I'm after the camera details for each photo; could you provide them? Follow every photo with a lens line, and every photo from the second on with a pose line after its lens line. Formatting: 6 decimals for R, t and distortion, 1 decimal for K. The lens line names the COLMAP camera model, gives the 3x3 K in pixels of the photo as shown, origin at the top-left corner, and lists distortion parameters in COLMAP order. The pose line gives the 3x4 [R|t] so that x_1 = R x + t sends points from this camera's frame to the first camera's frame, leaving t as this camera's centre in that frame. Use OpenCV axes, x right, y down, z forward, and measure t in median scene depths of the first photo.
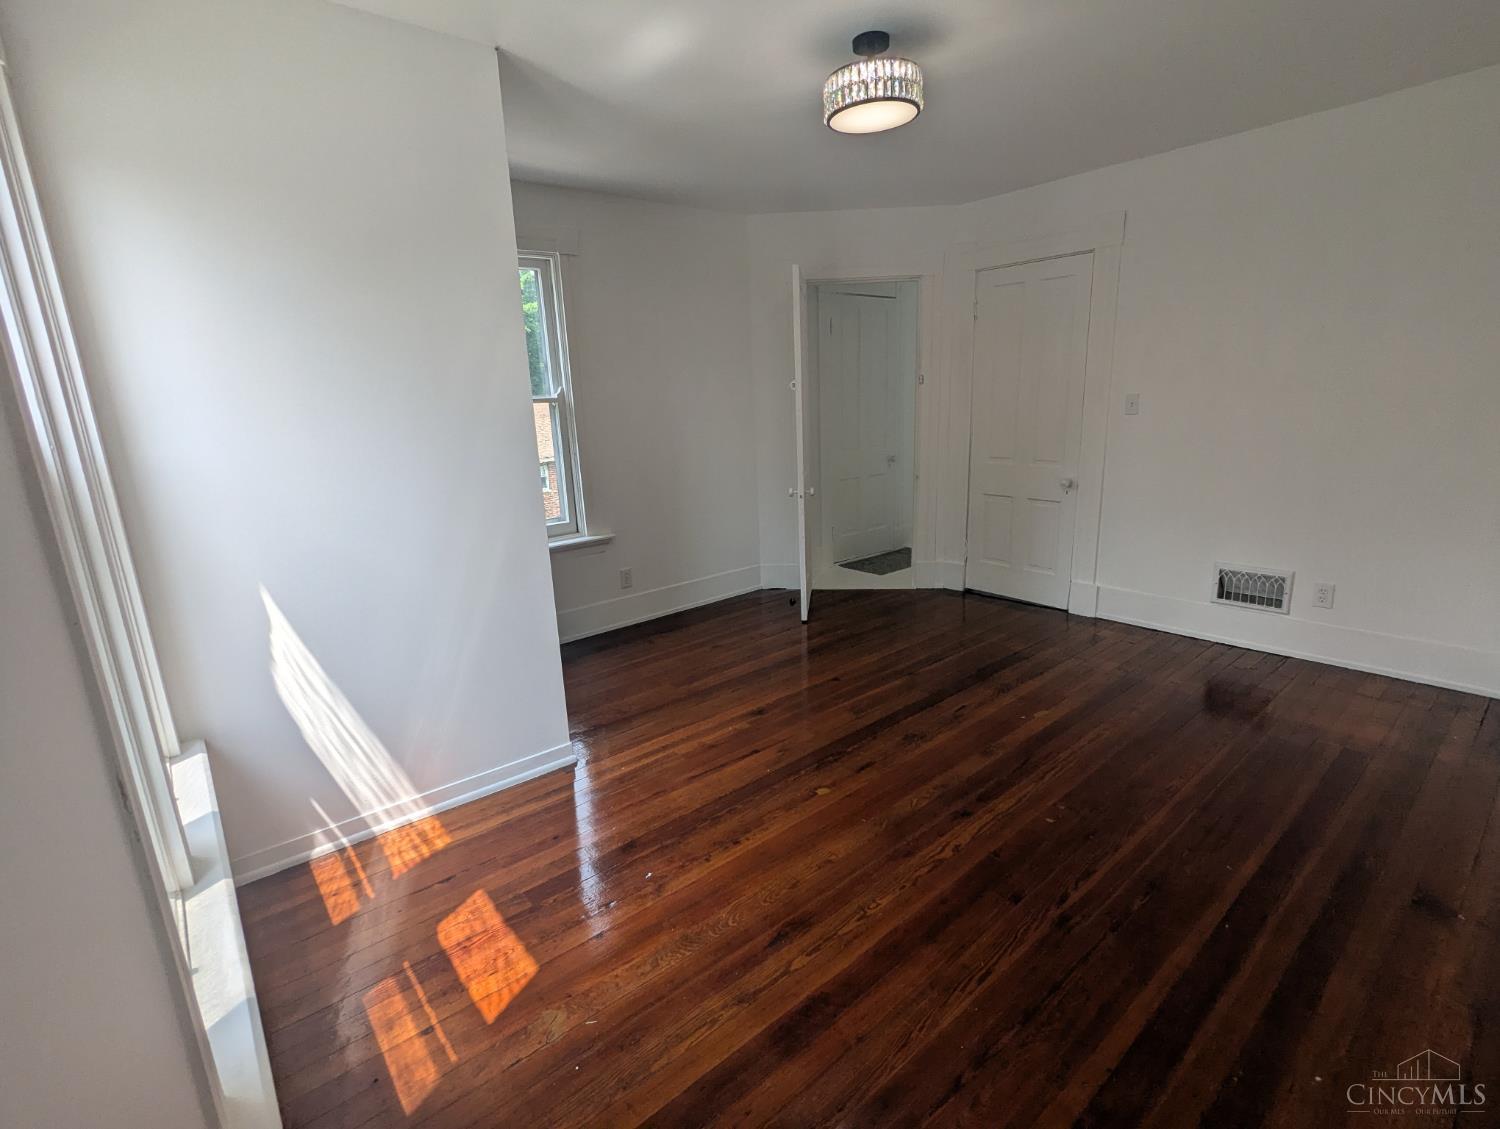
lens RADIAL K [[707.2, 0, 750.0], [0, 707.2, 564.5], [0, 0, 1]] dist [-0.001343, -0.000614]
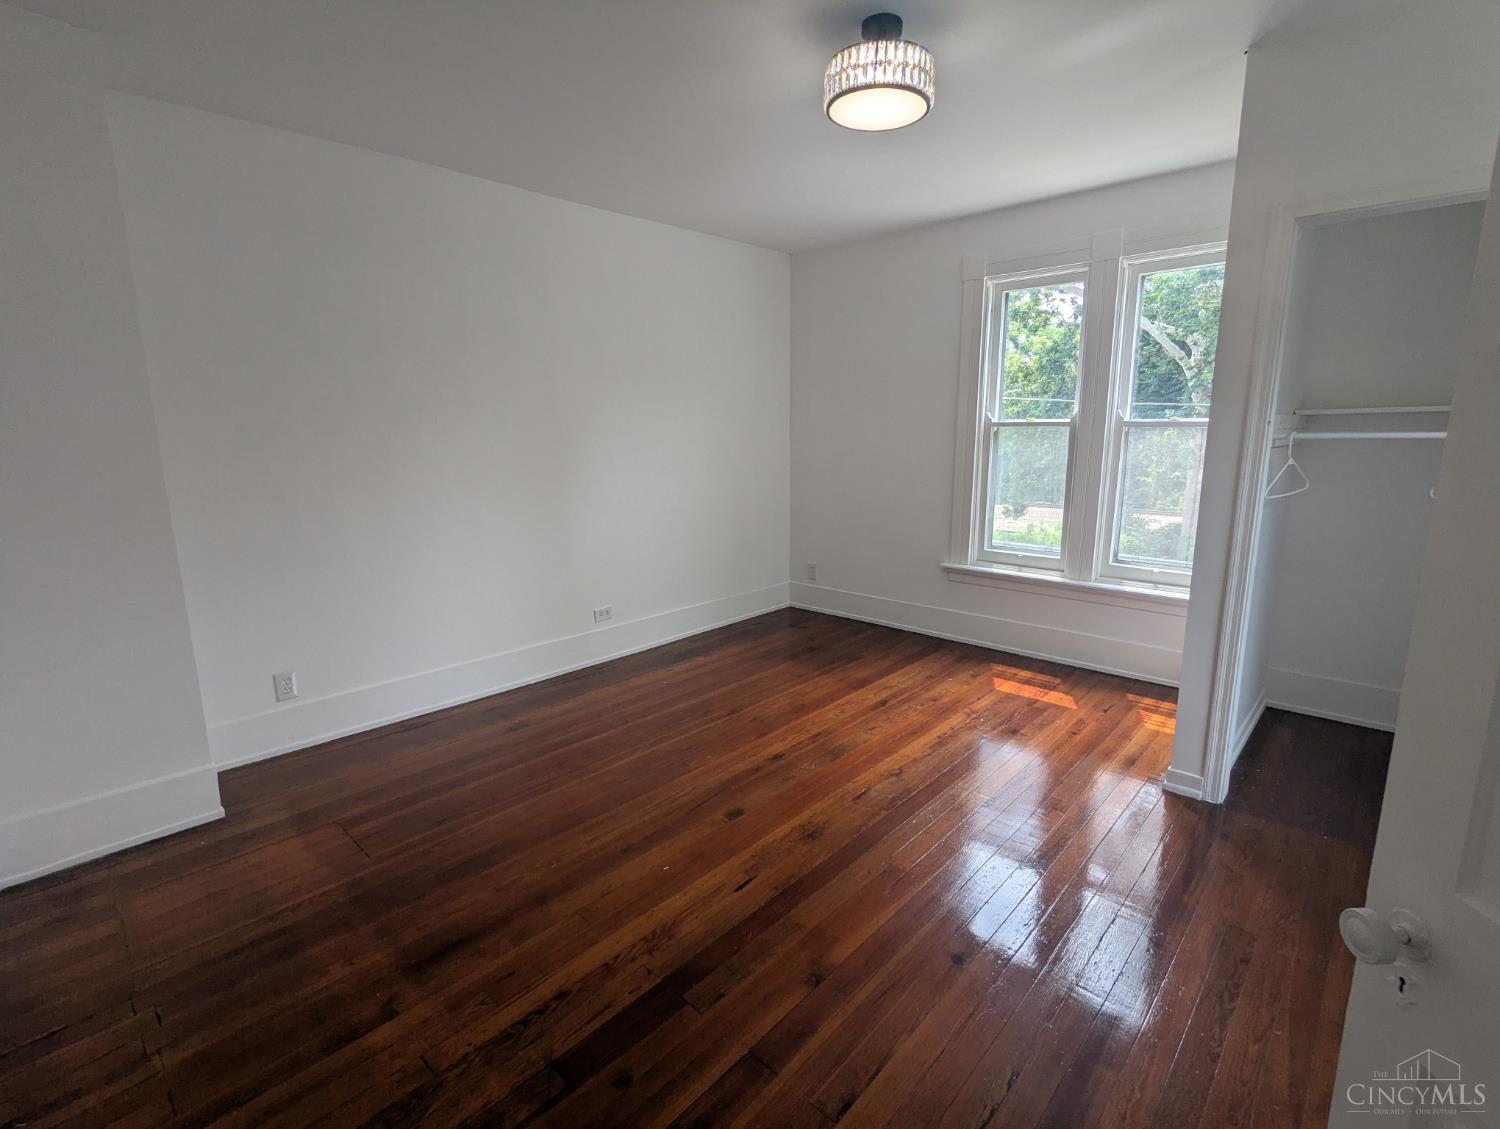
lens RADIAL K [[707.2, 0, 750.0], [0, 707.2, 564.5], [0, 0, 1]] dist [-0.001343, -0.000614]
pose [[-0.991266, 0.070862, -0.111222, 0.569337], [0.015674, 0.900698, 0.434162, -0.612254], [0.130943, 0.428627, -0.893942, 2.441268]]
